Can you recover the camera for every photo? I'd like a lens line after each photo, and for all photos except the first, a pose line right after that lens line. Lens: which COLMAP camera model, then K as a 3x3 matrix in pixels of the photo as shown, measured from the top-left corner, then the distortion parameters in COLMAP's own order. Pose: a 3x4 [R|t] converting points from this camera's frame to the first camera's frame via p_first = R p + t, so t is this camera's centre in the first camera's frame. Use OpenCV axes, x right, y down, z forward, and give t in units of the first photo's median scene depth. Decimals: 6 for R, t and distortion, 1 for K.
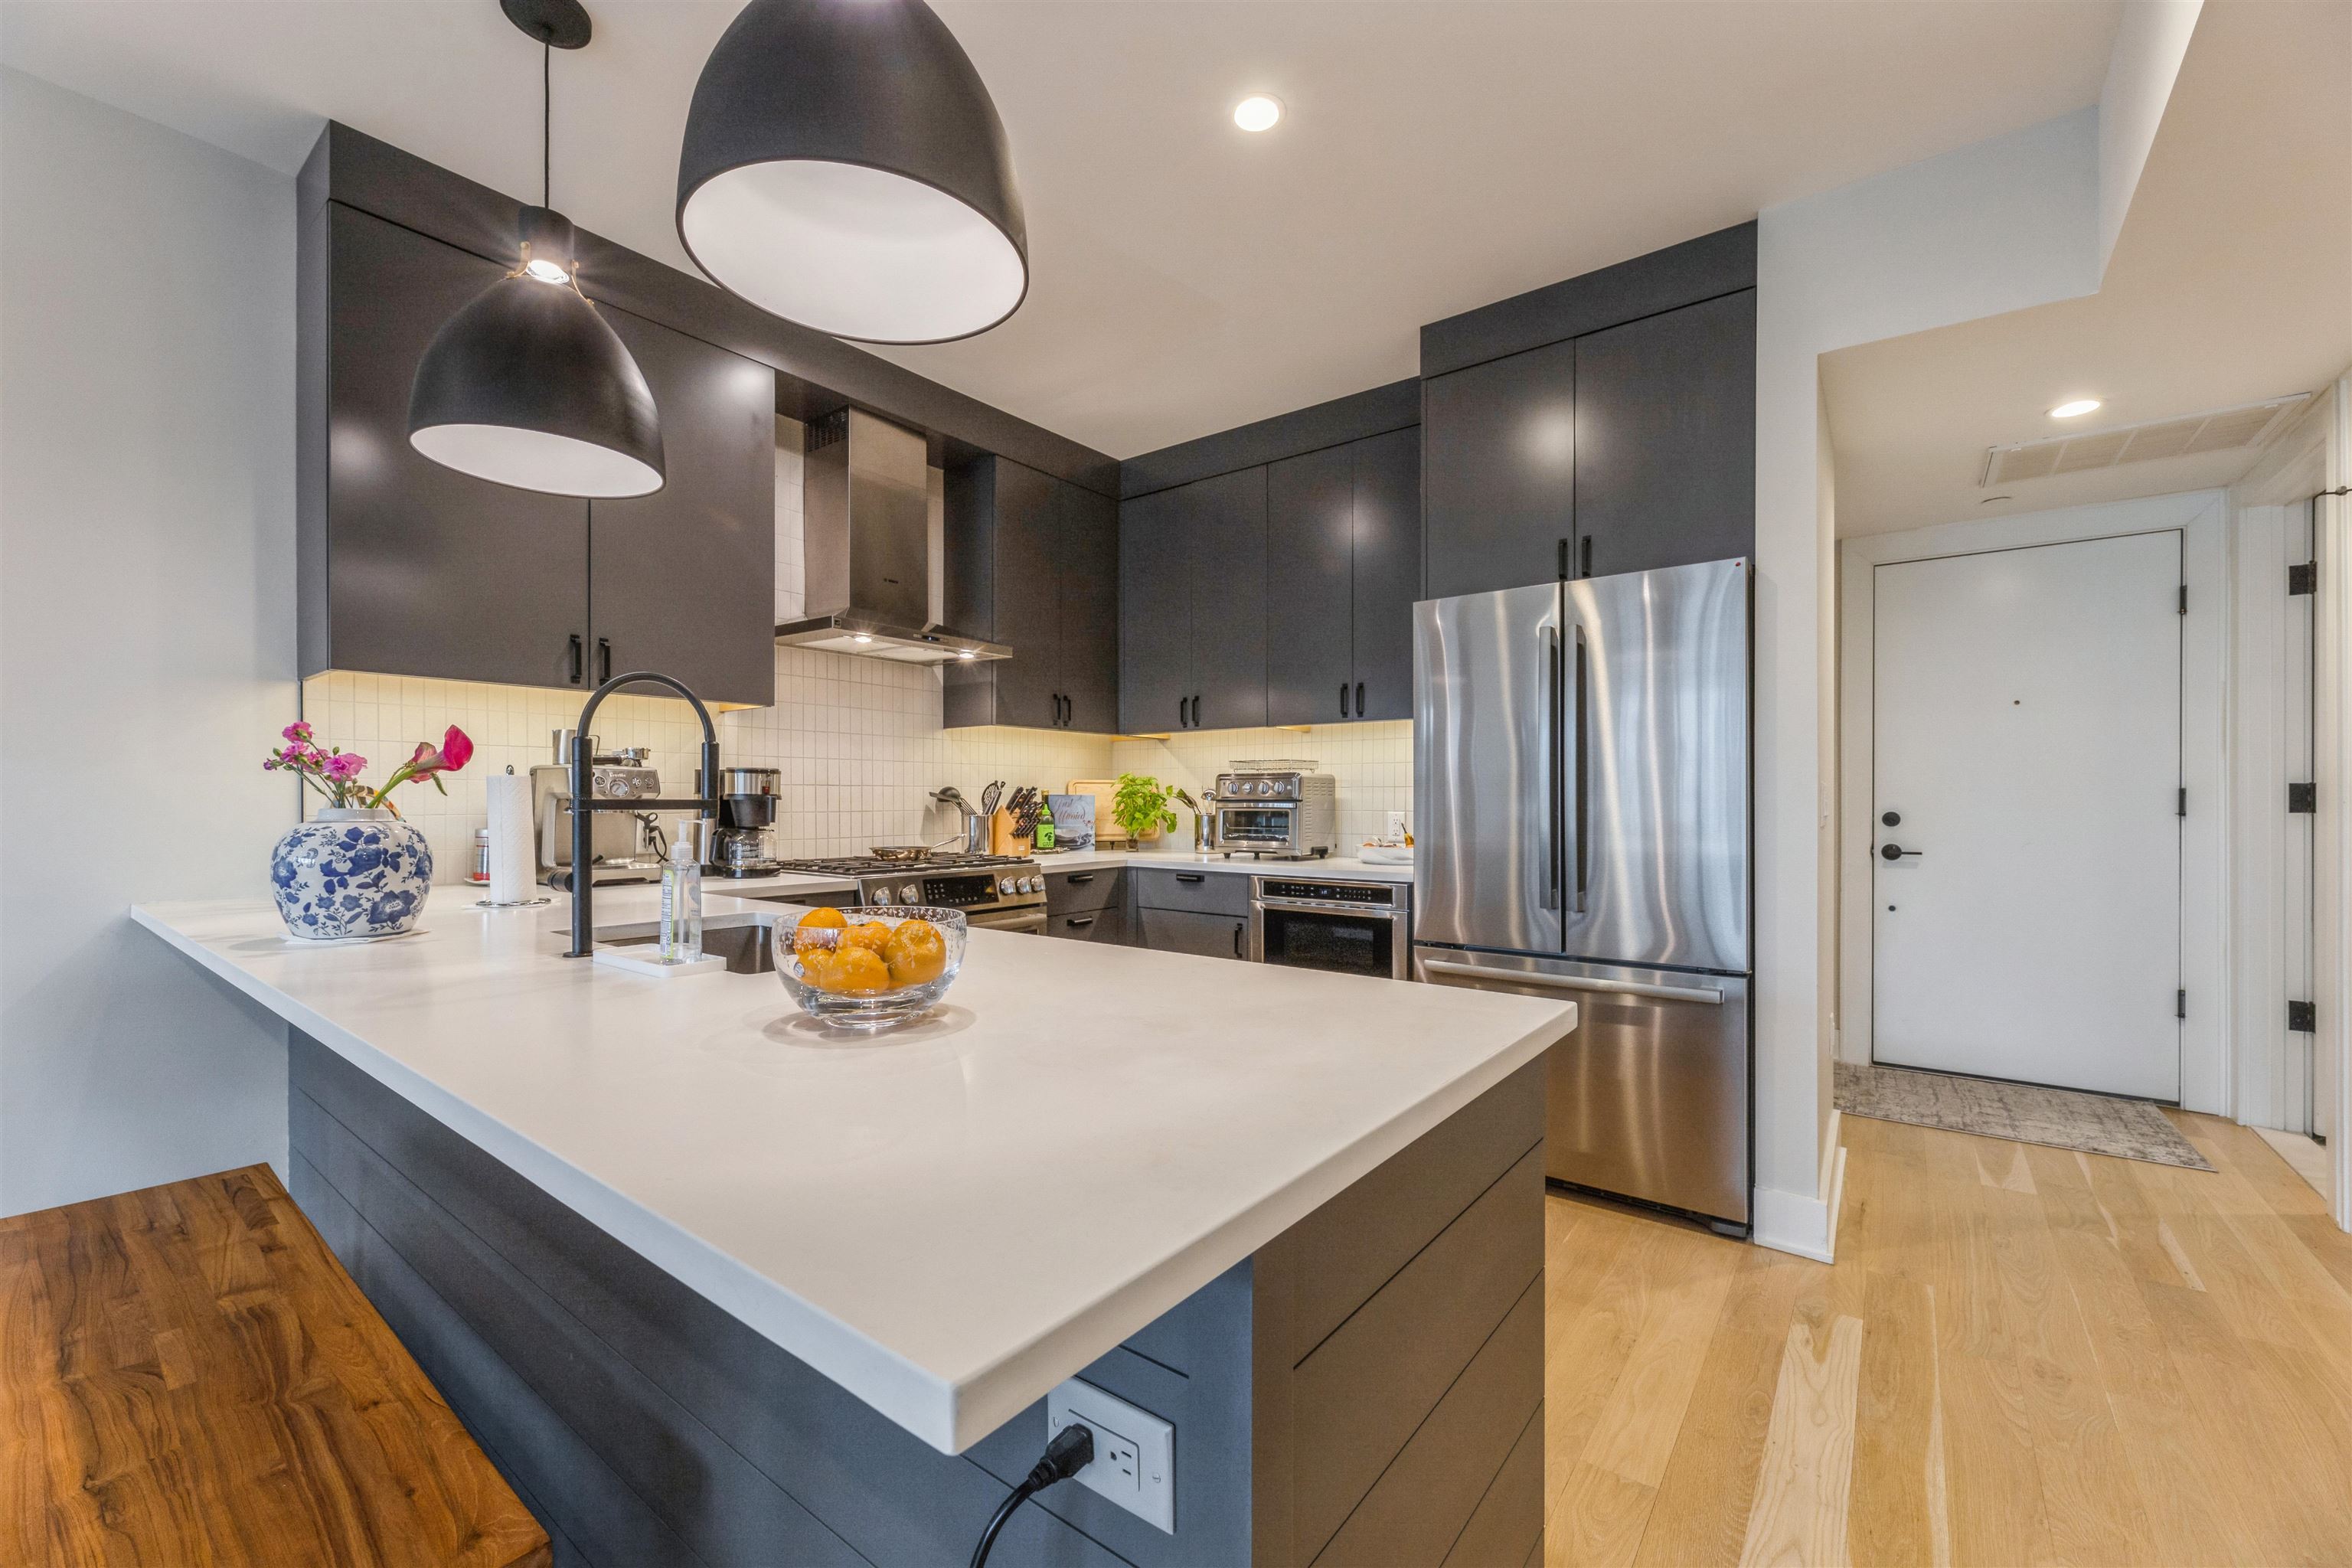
lens RADIAL K [[969.9, 0, 1169.4], [0, 969.9, 808.6], [0, 0, 1]] dist [0.001663, 0.000159]
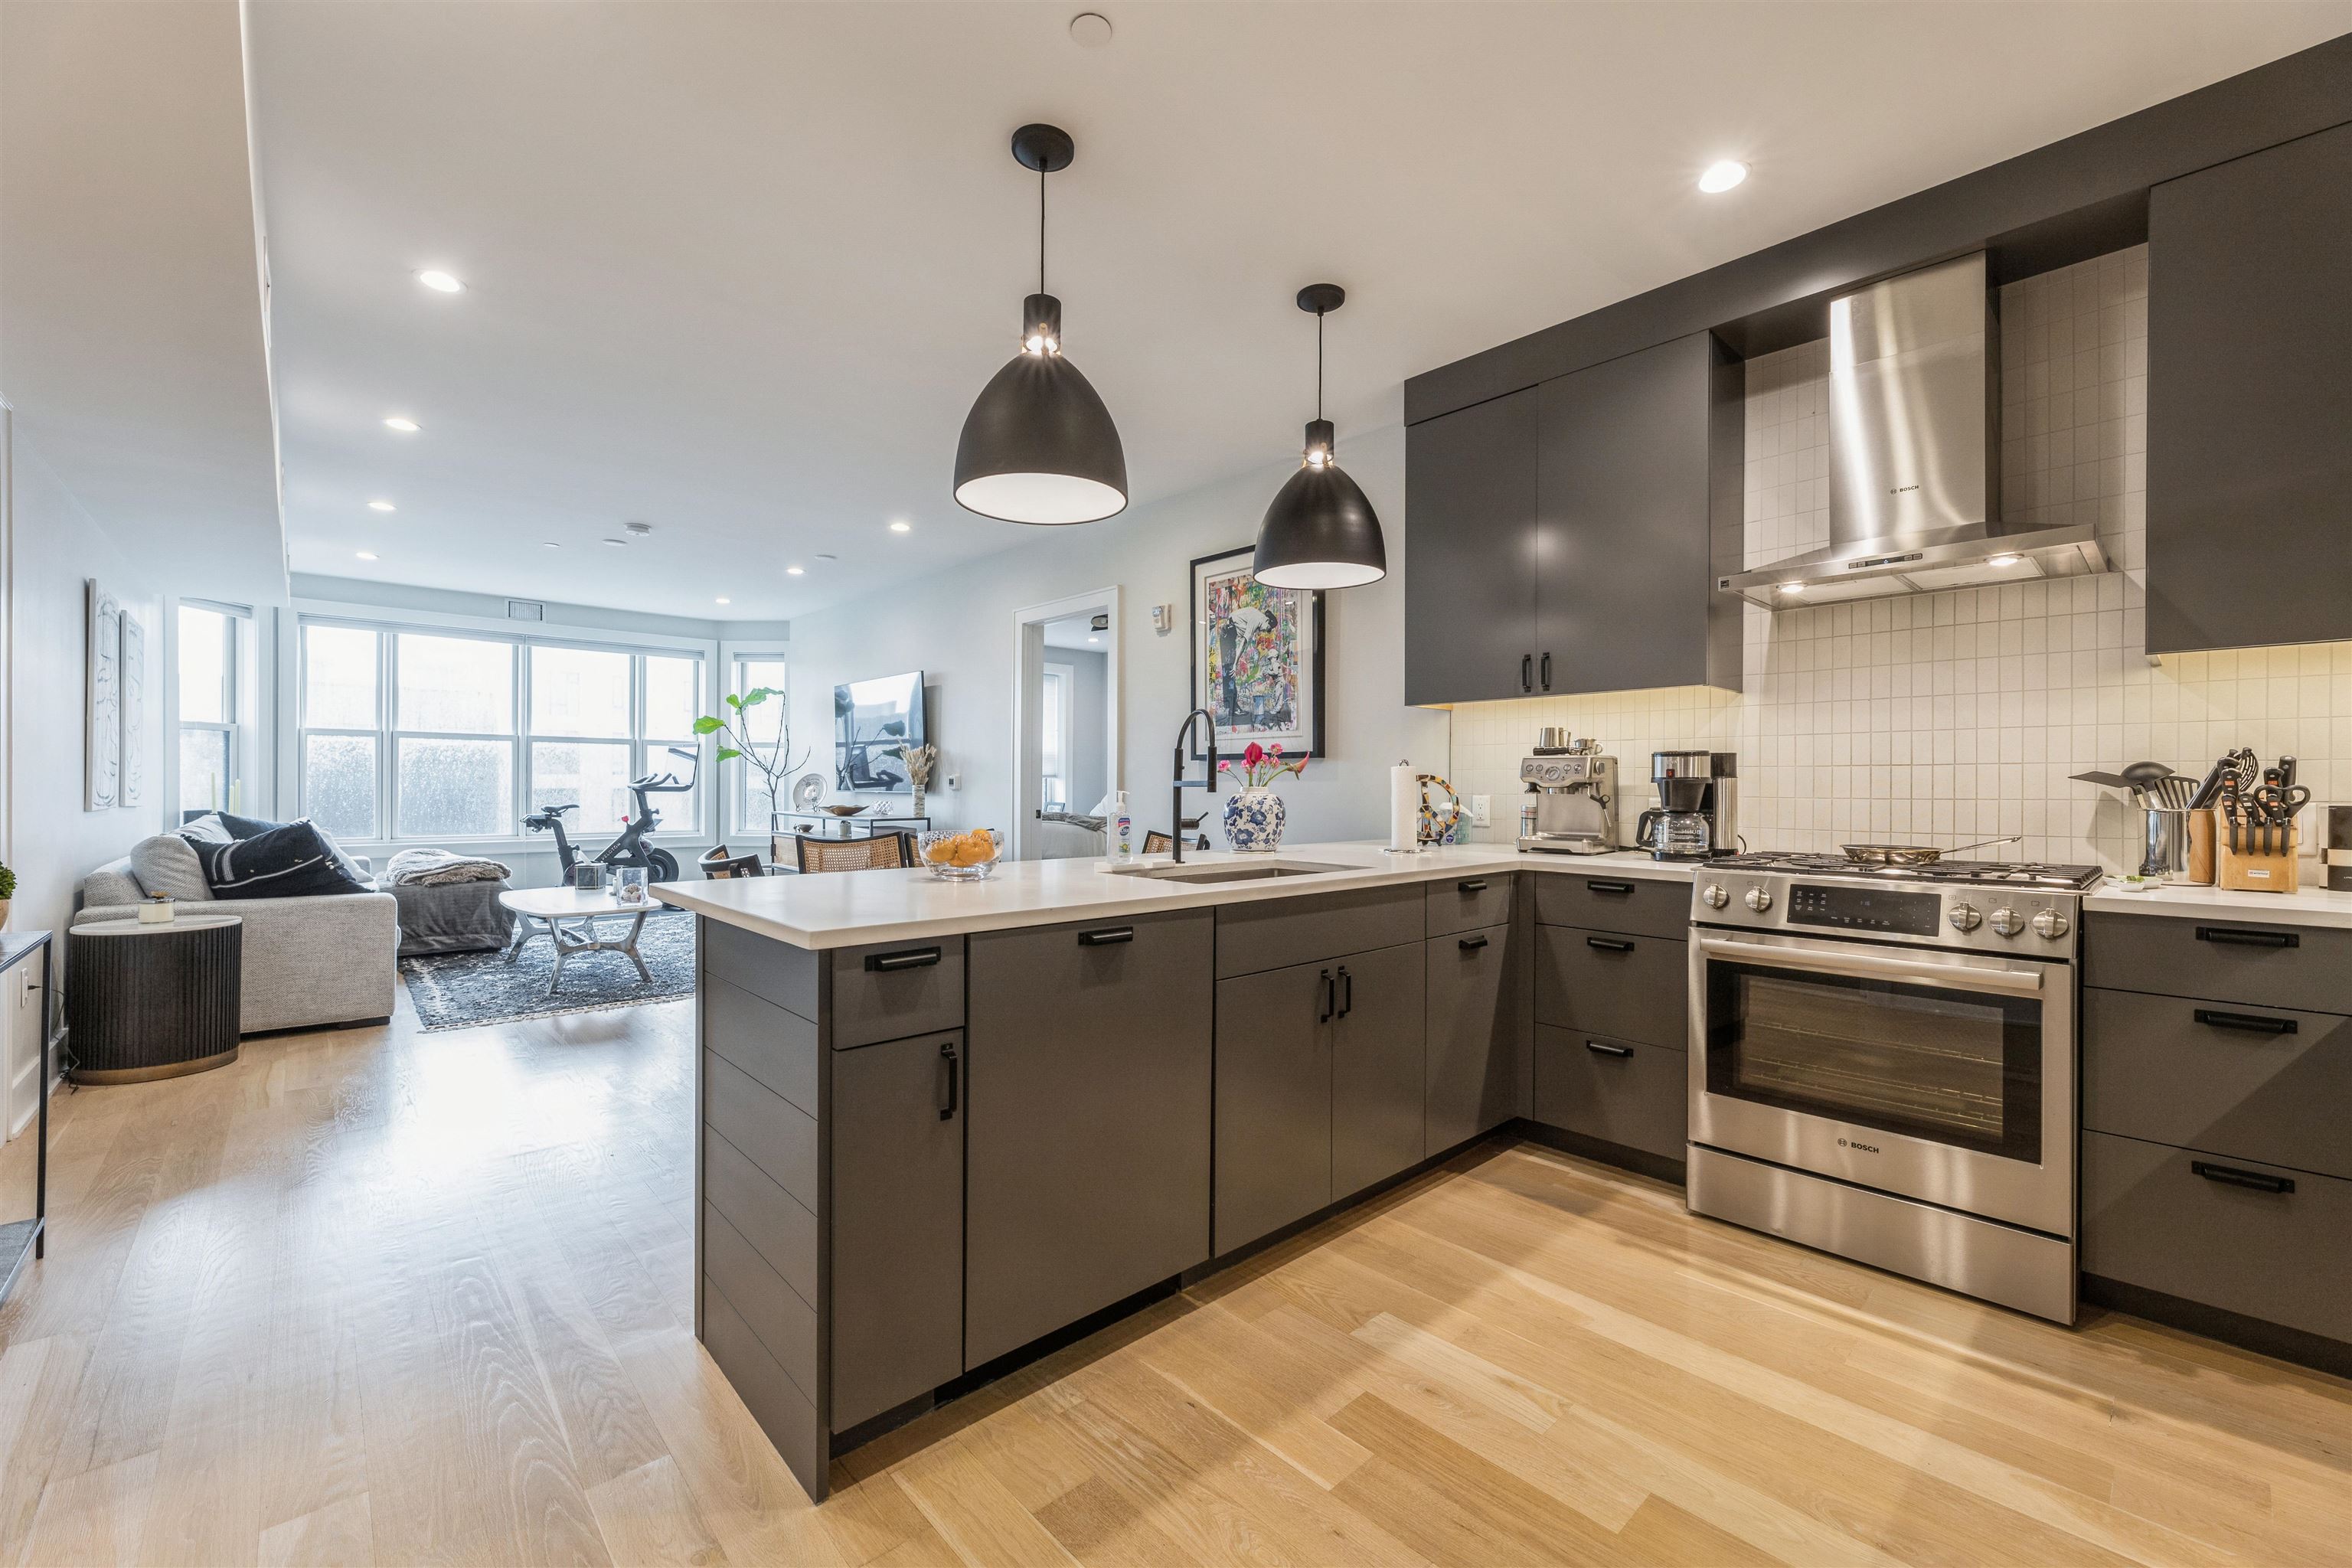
lens RADIAL K [[958.2, 0, 1176.0], [0, 958.2, 784.0], [0, 0, 1]] dist [0.001396, 0.000090]
pose [[-0.183478, -0.003225, -0.983019, 0.609120], [-0.012061, 0.999927, -0.001030, -0.000978], [0.982950, 0.011667, -0.183504, 0.659848]]
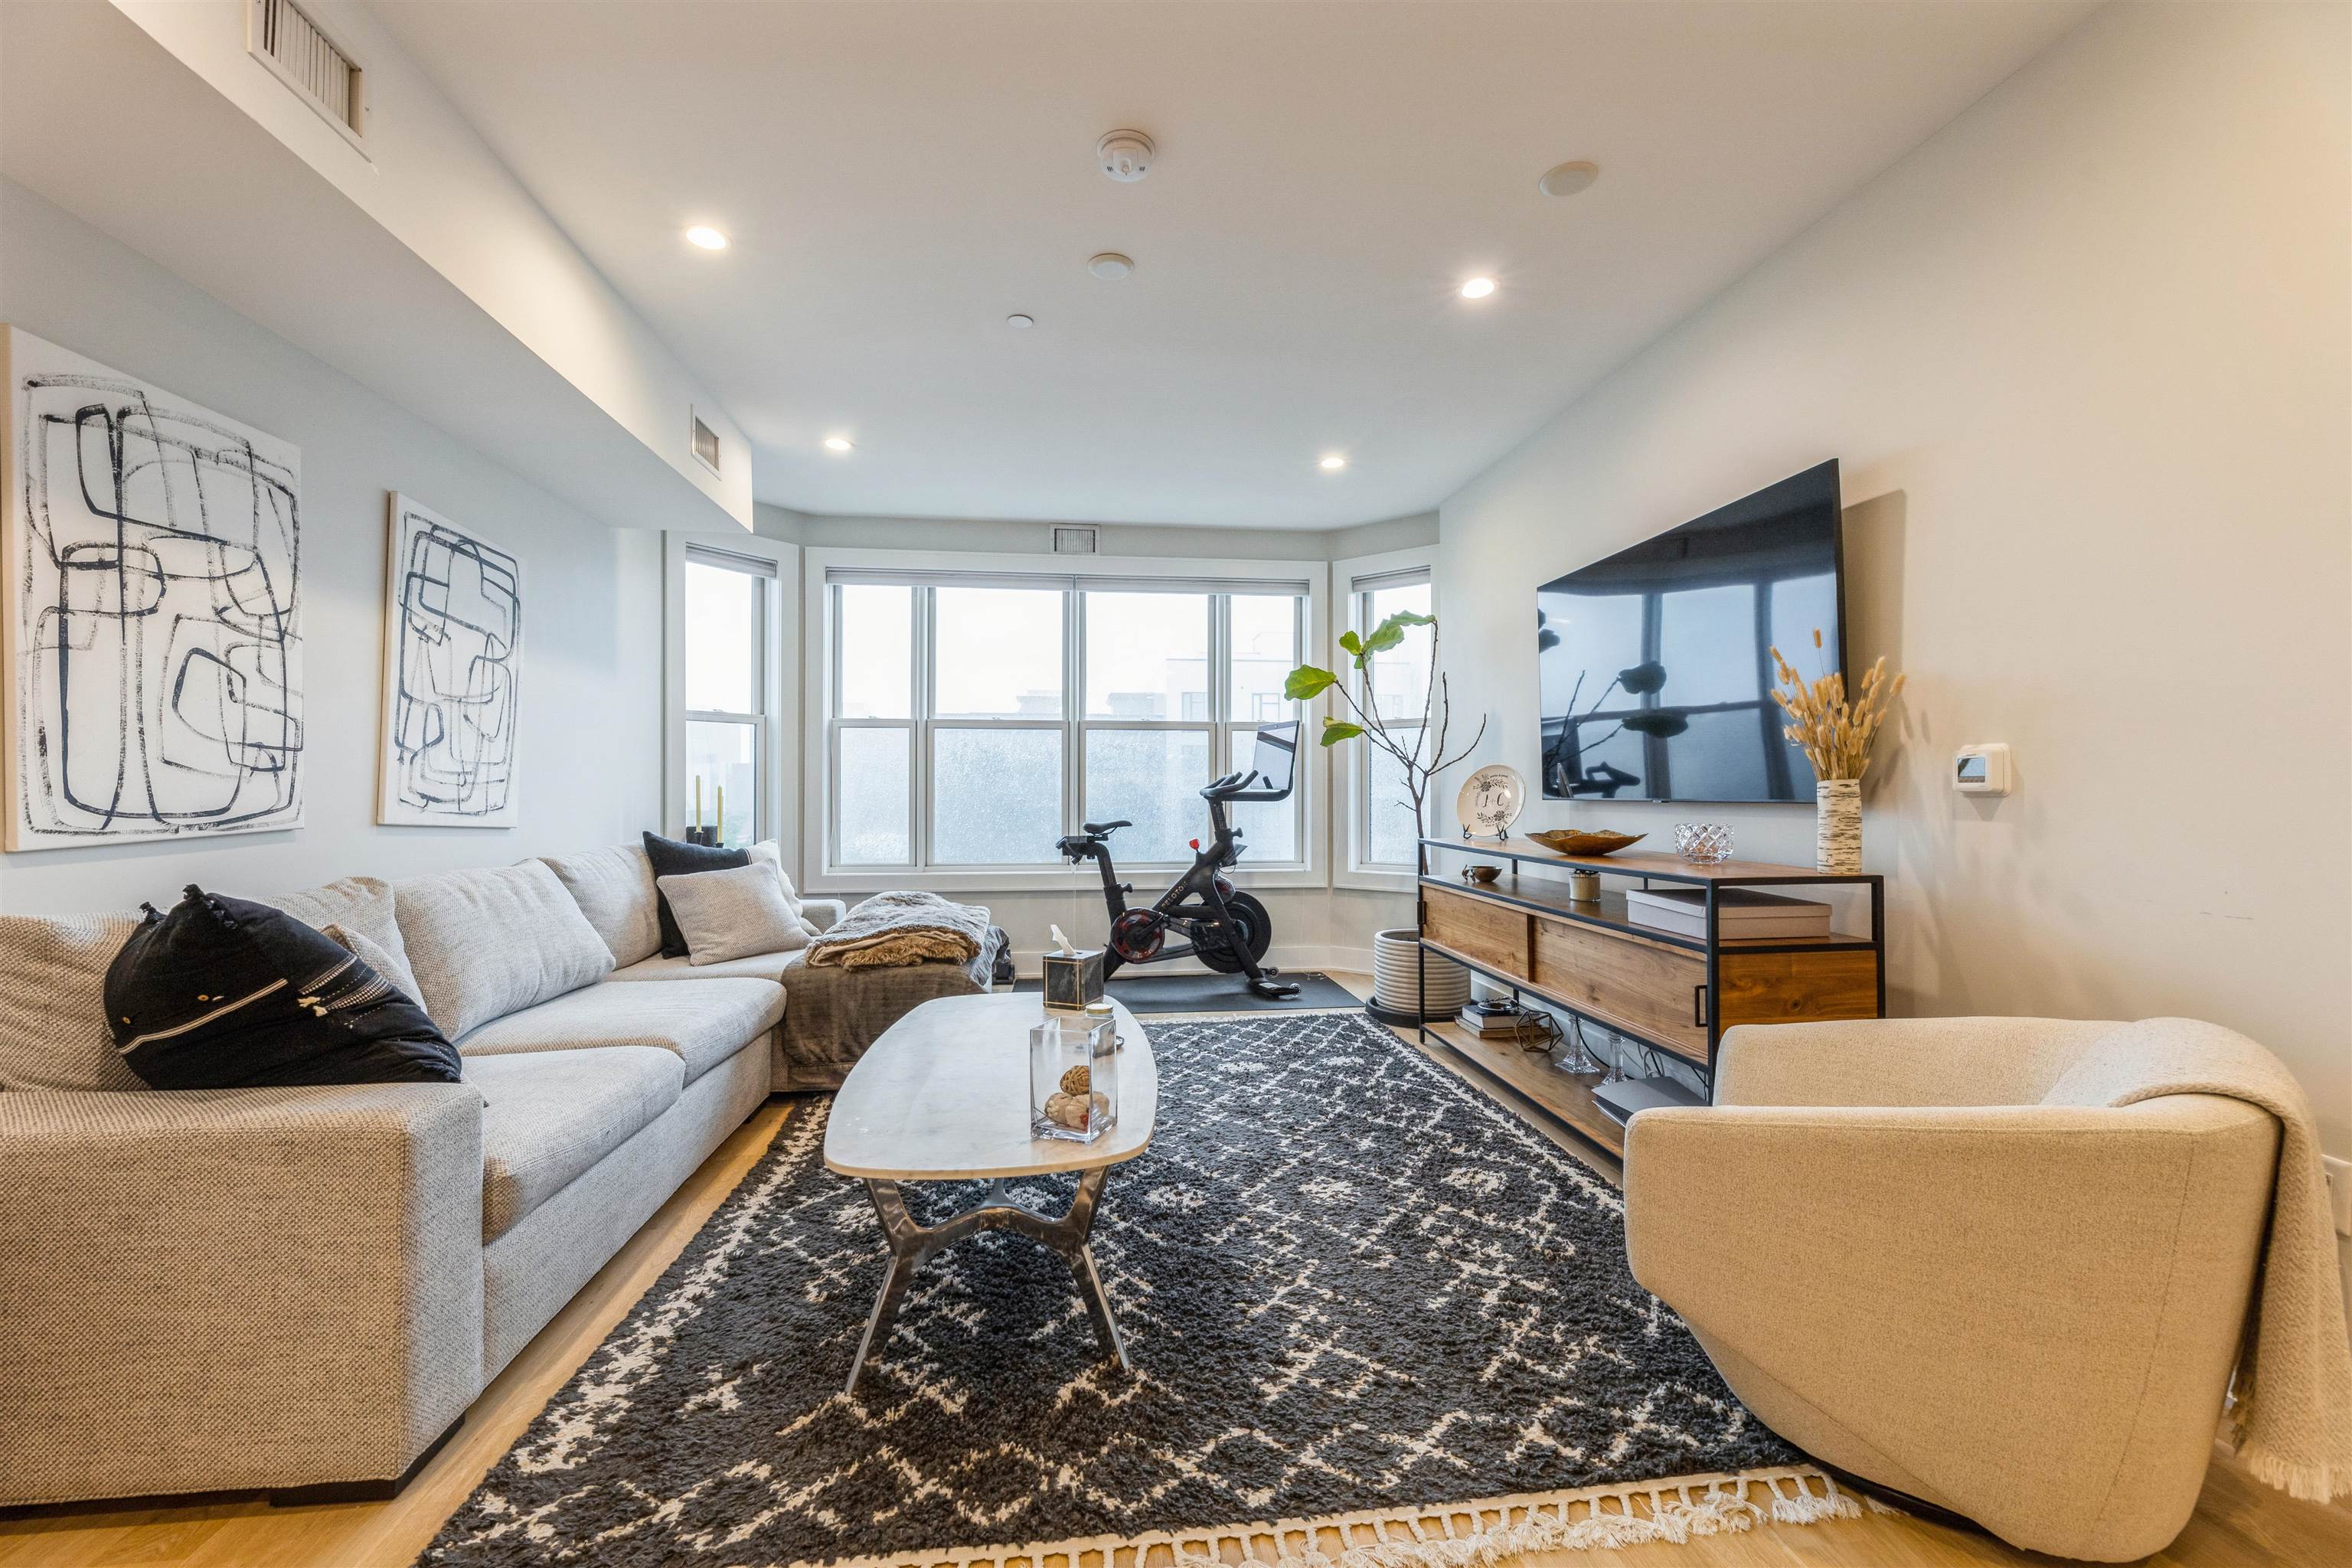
lens RADIAL K [[969.5, 0, 1179.9], [0, 969.5, 792.9], [0, 0, 1]] dist [0.000399, -0.000131]
pose [[-0.717358, 0.001047, -0.696704, -0.527995], [-0.003406, 0.999982, 0.005010, 0.014138], [0.696697, 0.005967, -0.717341, -0.132836]]
